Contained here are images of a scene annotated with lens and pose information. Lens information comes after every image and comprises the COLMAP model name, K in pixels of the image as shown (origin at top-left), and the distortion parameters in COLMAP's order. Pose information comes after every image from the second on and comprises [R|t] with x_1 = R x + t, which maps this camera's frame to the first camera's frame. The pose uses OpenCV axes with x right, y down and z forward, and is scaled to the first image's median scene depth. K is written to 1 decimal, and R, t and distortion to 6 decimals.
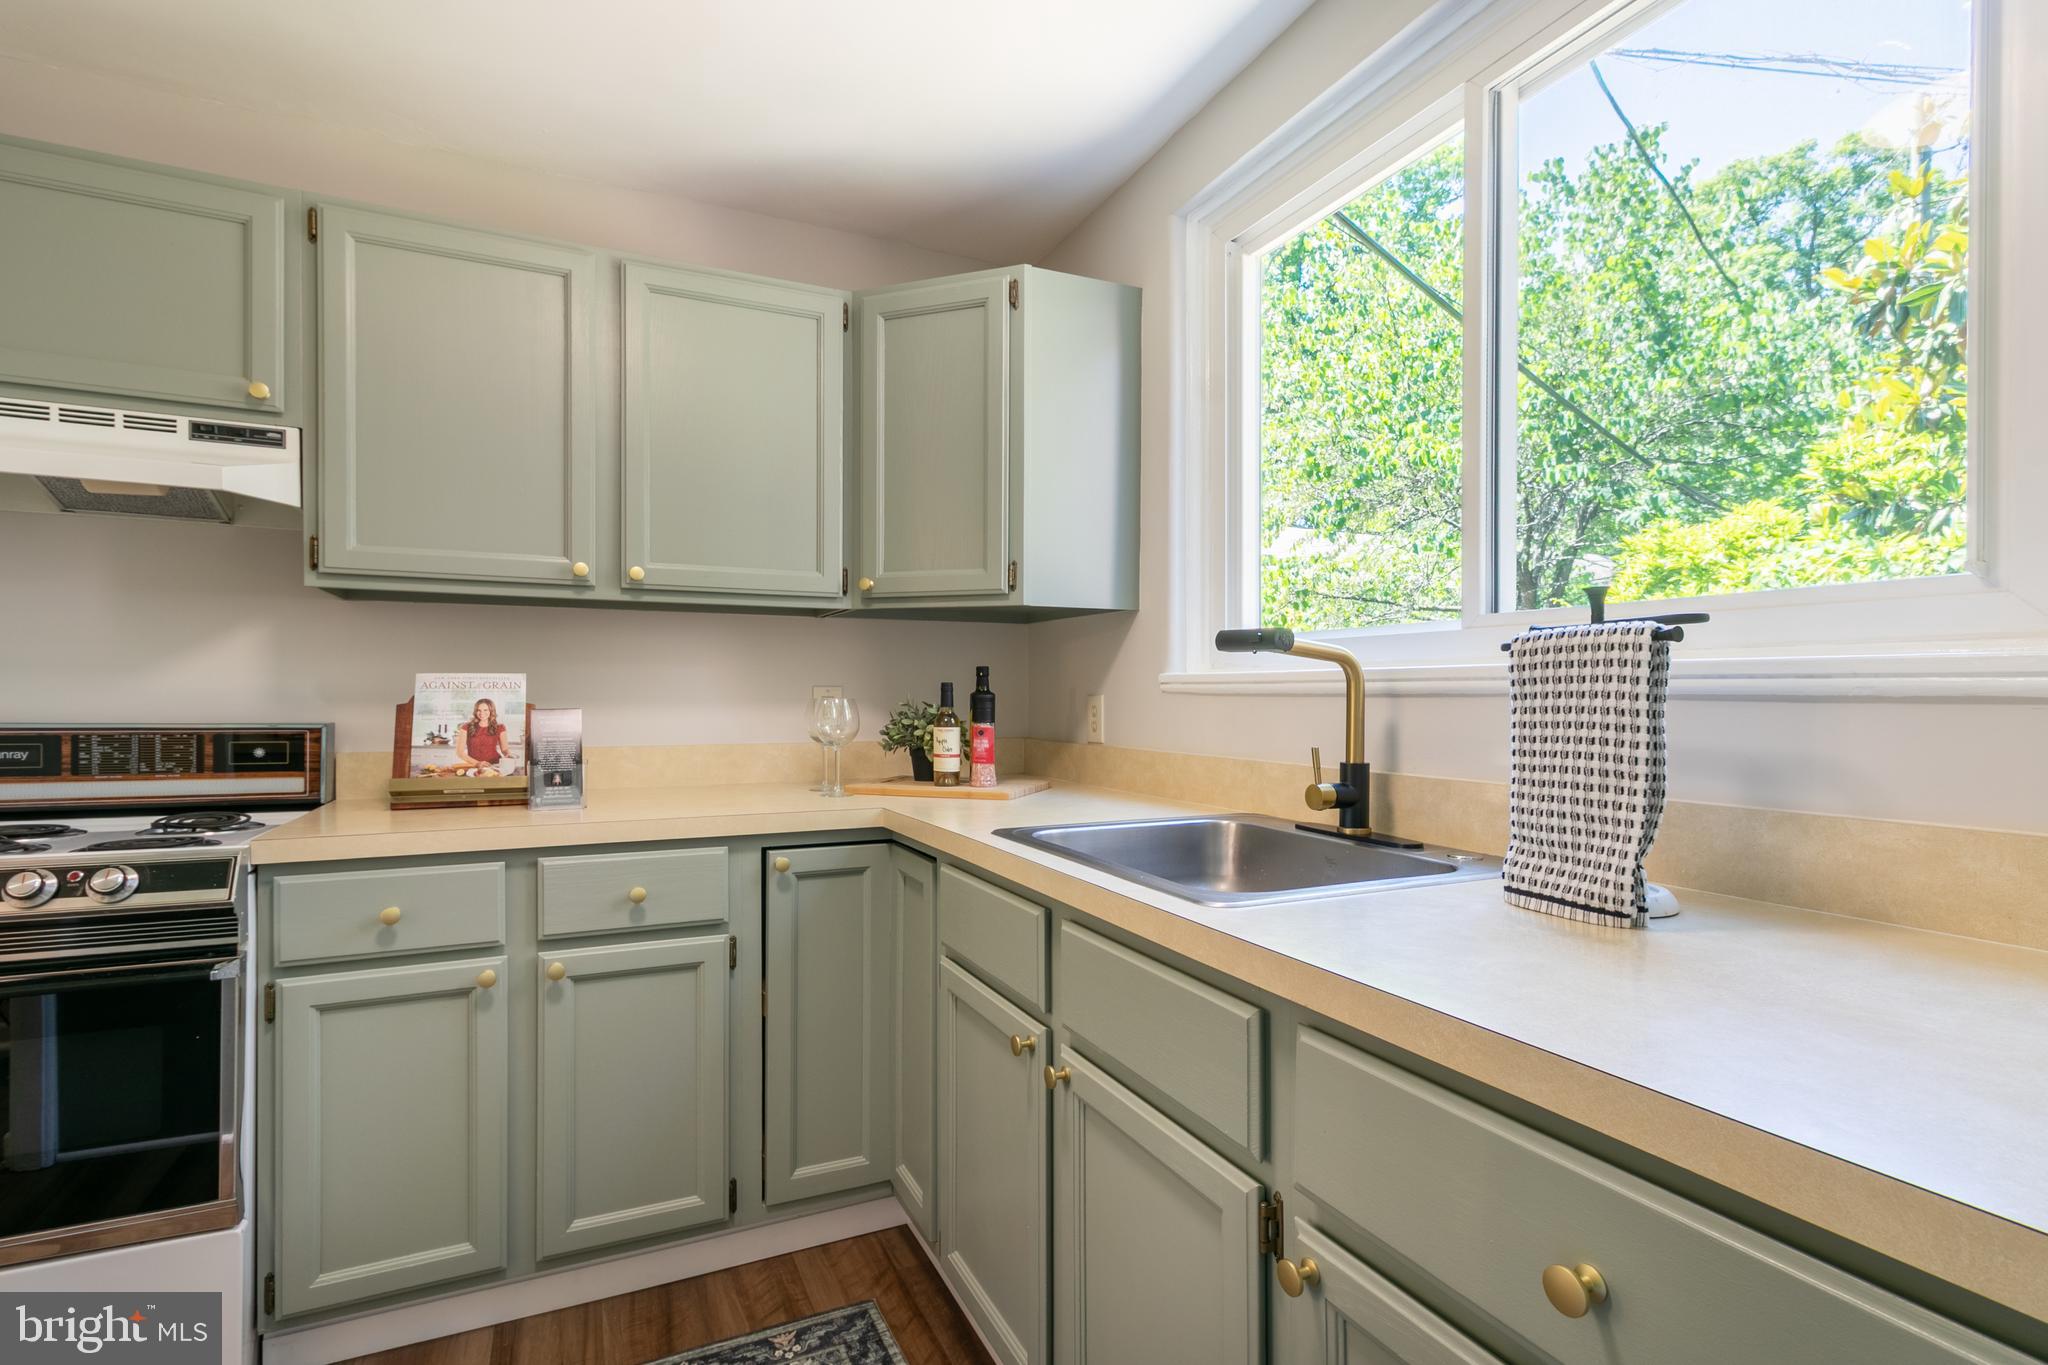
lens RADIAL K [[953.0, 0, 1020.7], [0, 953.0, 696.8], [0, 0, 1]] dist [0.009000, -0.000289]
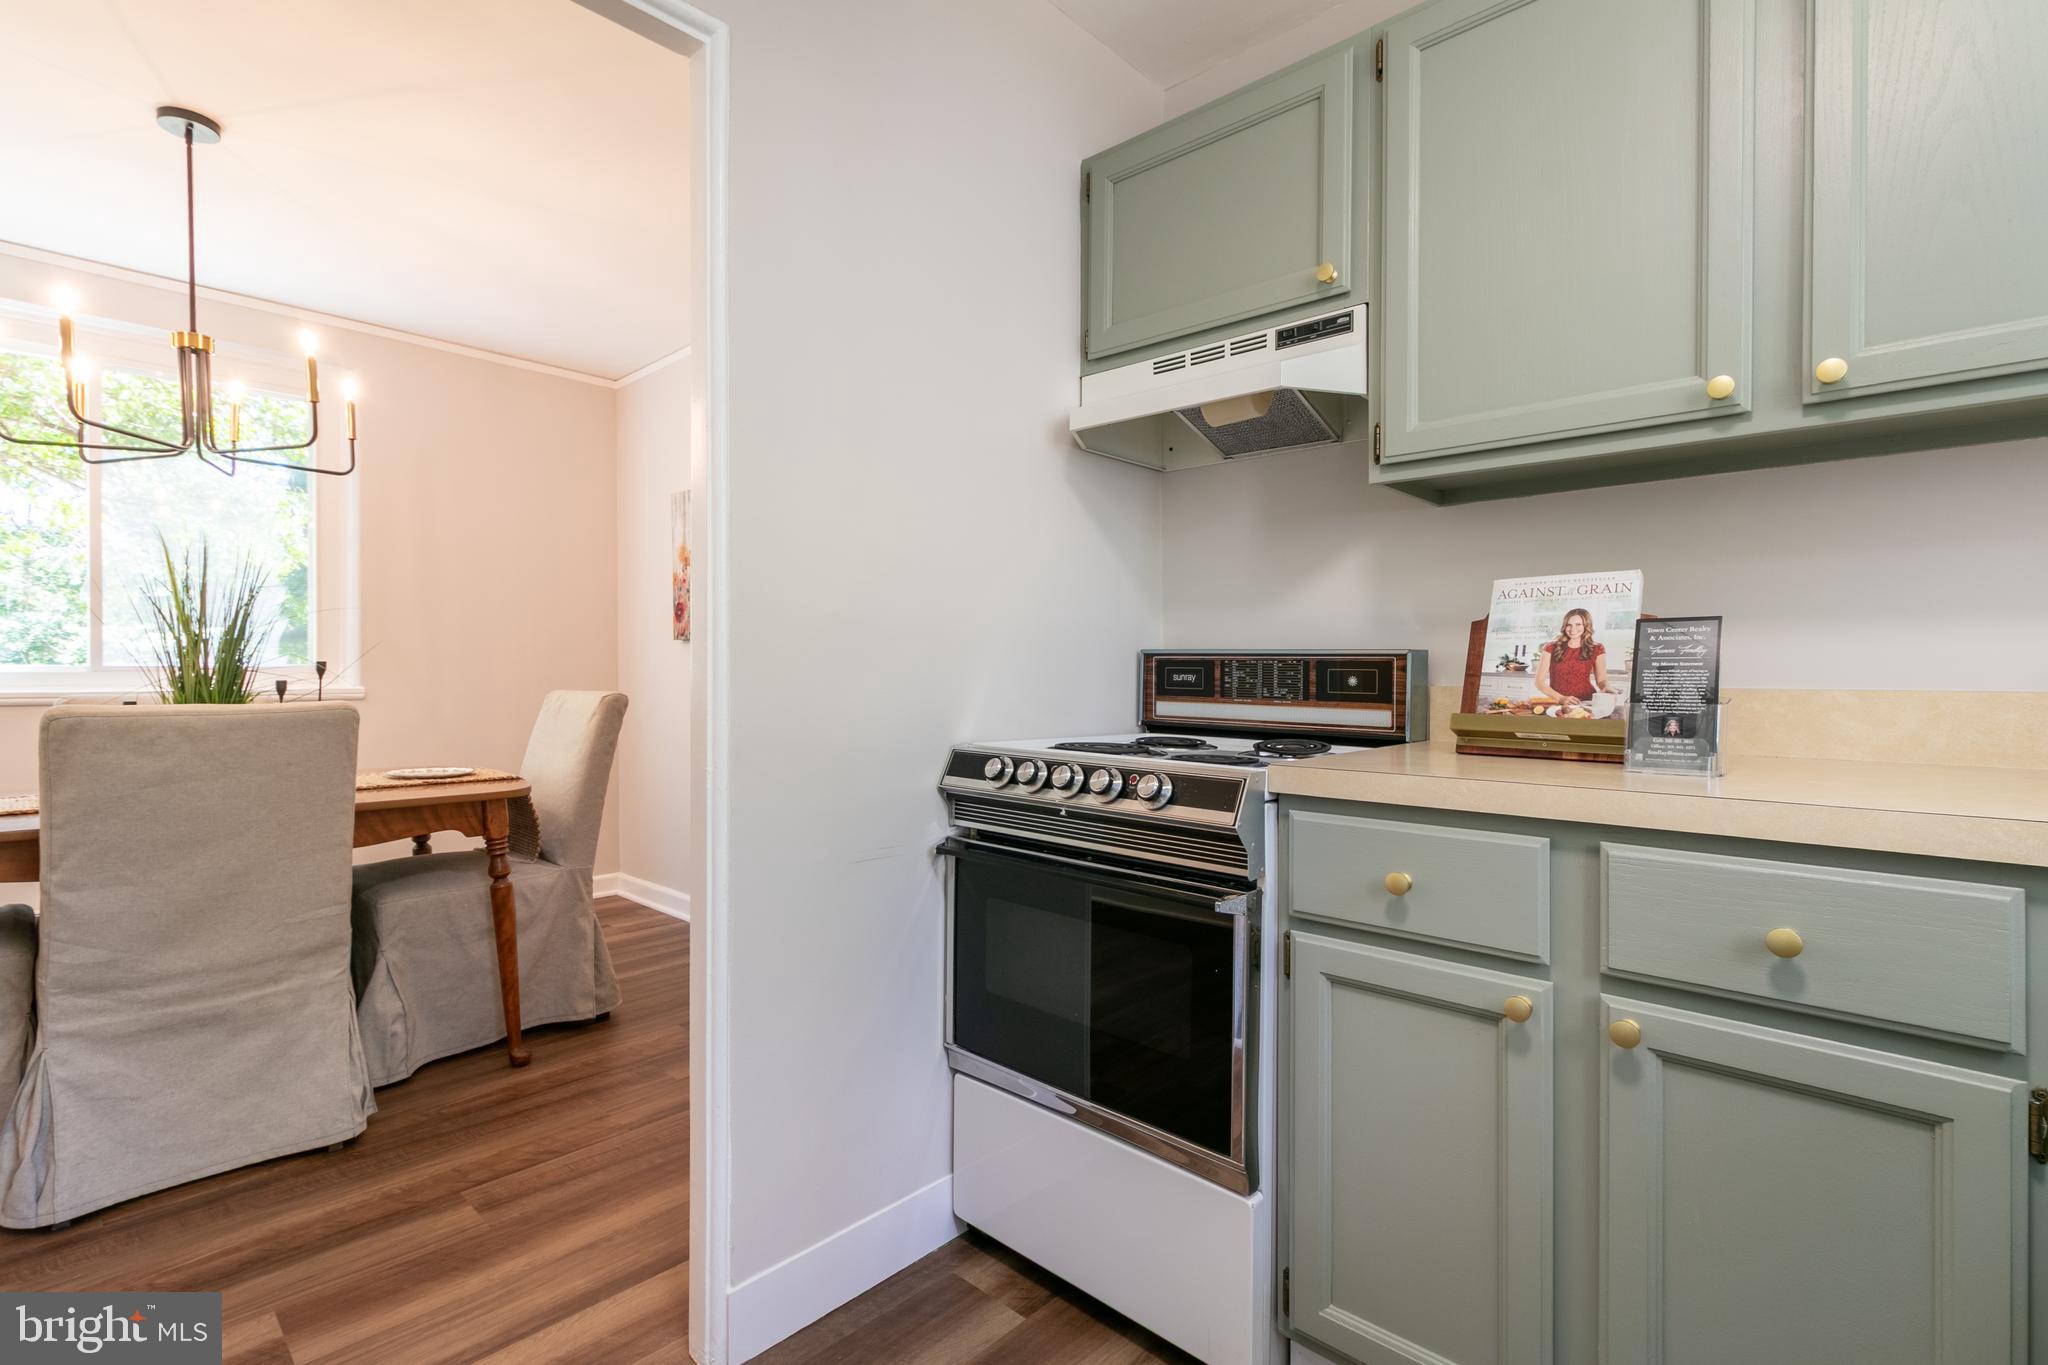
lens RADIAL K [[964.3, 0, 1015.8], [0, 964.3, 675.9], [0, 0, 1]] dist [0.002748, 0.000074]
pose [[0.365904, 0.002824, -0.930648, -0.053050], [-0.005443, 0.999985, 0.000894, 0.056748], [0.930637, 0.004739, 0.365914, 0.376736]]
